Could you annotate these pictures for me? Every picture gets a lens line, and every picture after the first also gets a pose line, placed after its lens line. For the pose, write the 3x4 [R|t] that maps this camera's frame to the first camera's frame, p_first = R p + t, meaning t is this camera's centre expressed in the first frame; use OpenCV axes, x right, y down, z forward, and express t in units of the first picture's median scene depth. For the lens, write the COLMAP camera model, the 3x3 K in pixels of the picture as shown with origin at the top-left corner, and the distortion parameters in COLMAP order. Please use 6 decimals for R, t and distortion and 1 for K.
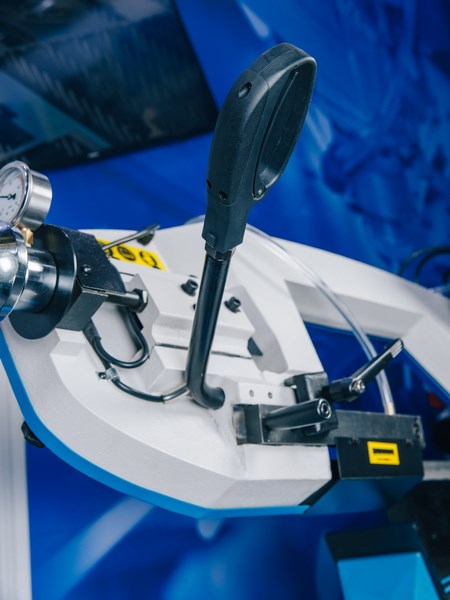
lens RADIAL K [[831.5, 0, 228.4], [0, 831.5, 268.7], [0, 0, 1]] dist [0.004815, 0.013347]
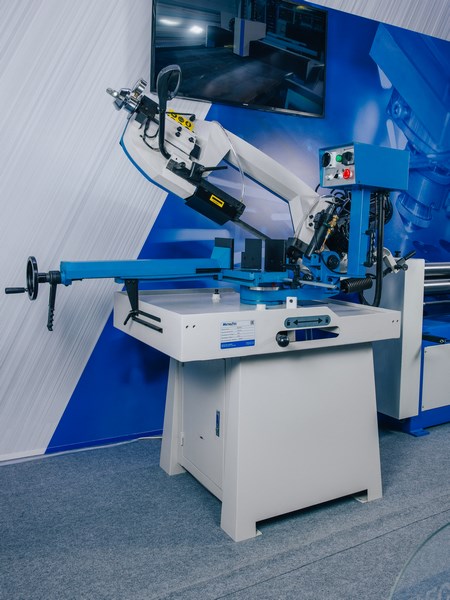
lens RADIAL K [[547.1, 0, 222.2], [0, 547.1, 260.5], [0, 0, 1]] dist [-0.051538, -0.000014]
pose [[0.812567, 0.430562, -0.392876, 1.337650], [-0.390390, 0.902543, 0.181693, 0.037508], [0.432817, 0.005737, 0.901463, -1.093229]]
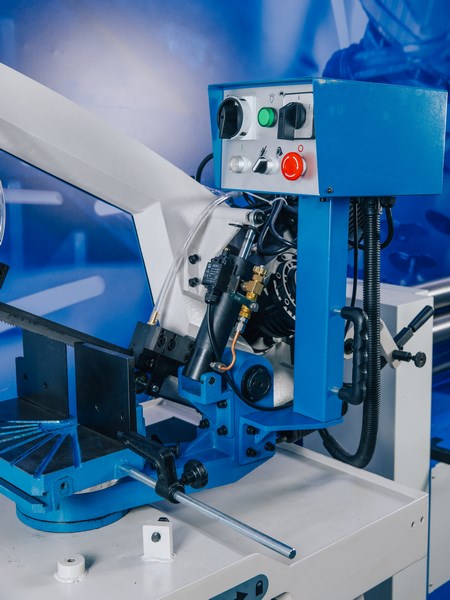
lens RADIAL K [[831.5, 0, 228.4], [0, 831.5, 268.7], [0, 0, 1]] dist [0.004815, 0.013347]
pose [[0.898554, 0.412167, -0.150728, 0.825313], [-0.381386, 0.903297, 0.196468, -0.166420], [0.217130, -0.119051, 0.968856, 0.056403]]
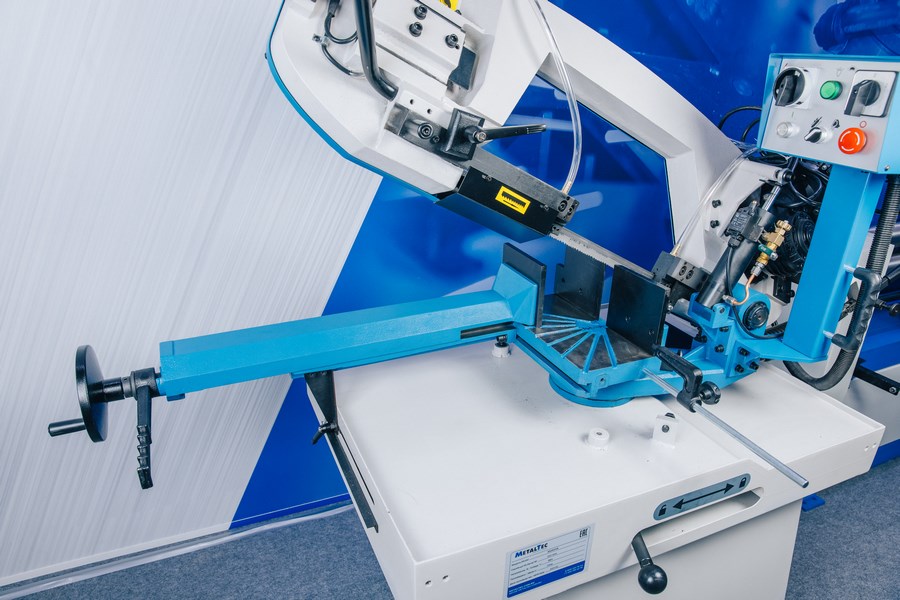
lens RADIAL K [[608.0, 0, 444.0], [0, 608.0, 302.4], [0, 0, 1]] dist [-0.085589, 0.050920]
pose [[0.766429, 0.571588, -0.293043, 0.559712], [-0.378999, 0.770757, 0.512145, -0.130246], [0.518601, -0.281460, 0.807362, 0.113633]]
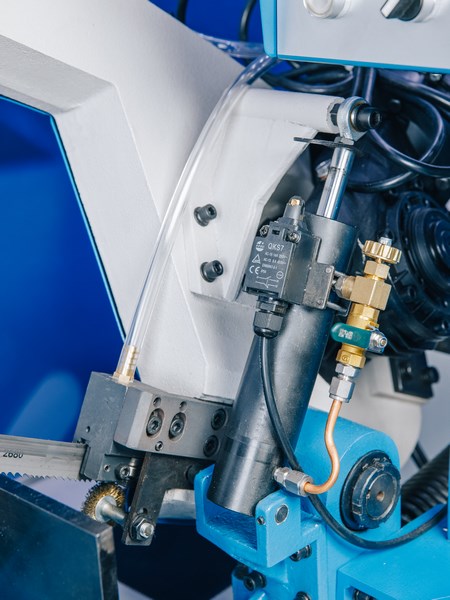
lens RADIAL K [[1116.6, 0, 225.4], [0, 1116.6, 263.7], [0, 0, 1]] dist [0.039228, 0.039982]
pose [[0.928580, 0.370471, -0.022156, 0.559997], [-0.346981, 0.887787, 0.302386, -0.095664], [0.131695, -0.273102, 0.952928, 0.706401]]
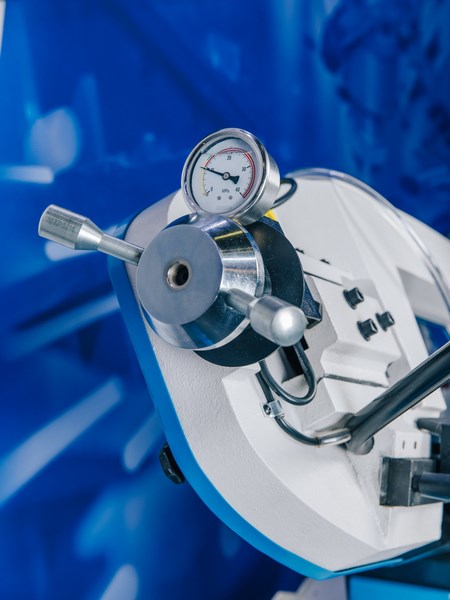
lens RADIAL K [[992.5, 0, 224.5], [0, 992.5, 274.4], [0, 0, 1]] dist [0.027437, 0.053962]
pose [[0.957470, 0.217322, 0.189796, -0.370379], [-0.250046, 0.953197, 0.169978, -0.137086], [-0.143973, -0.210206, 0.966998, 0.098757]]
